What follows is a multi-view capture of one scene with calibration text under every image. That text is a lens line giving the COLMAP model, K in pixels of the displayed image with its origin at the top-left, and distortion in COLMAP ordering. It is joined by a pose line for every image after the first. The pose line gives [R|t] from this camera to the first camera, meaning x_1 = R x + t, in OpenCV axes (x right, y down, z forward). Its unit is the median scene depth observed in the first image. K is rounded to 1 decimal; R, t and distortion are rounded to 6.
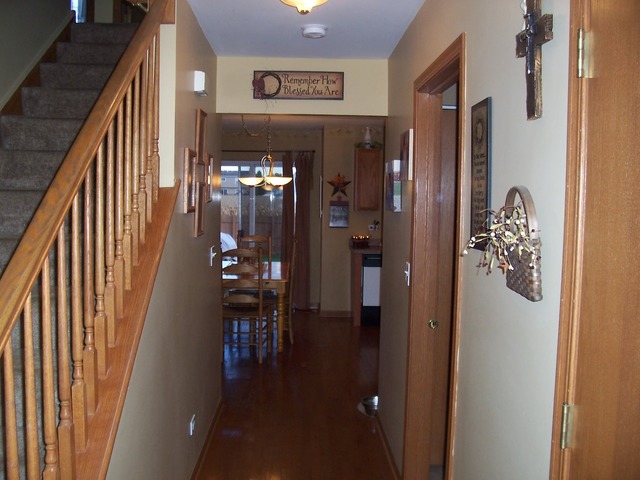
lens RADIAL K [[625.7, 0, 320.0], [0, 625.7, 240.0], [0, 0, 1]] dist [-0.109014, 0.004824]
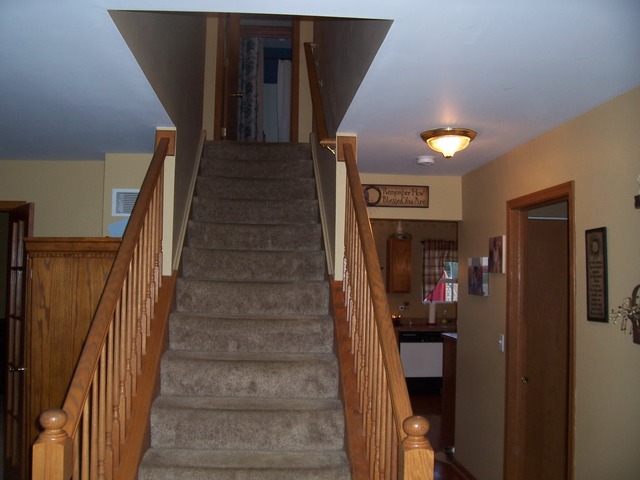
lens RADIAL K [[638.5, 0, 320.0], [0, 638.5, 240.0], [0, 0, 1]] dist [-0.132059, -0.005555]
pose [[0.997375, 0.004110, 0.072299, -0.279941], [0.004953, 0.992179, -0.124728, 0.001224], [-0.072246, 0.124758, 0.989553, -0.264757]]
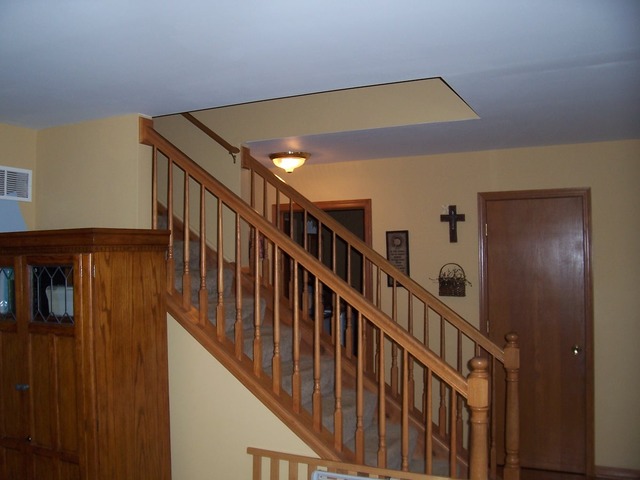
lens RADIAL K [[625.7, 0, 320.0], [0, 625.7, 240.0], [0, 0, 1]] dist [-0.109014, 0.004824]
pose [[0.443136, 0.007066, 0.896427, -1.126298], [0.081091, 0.995553, -0.047934, -0.041399], [-0.892779, 0.093934, 0.440592, 0.060673]]
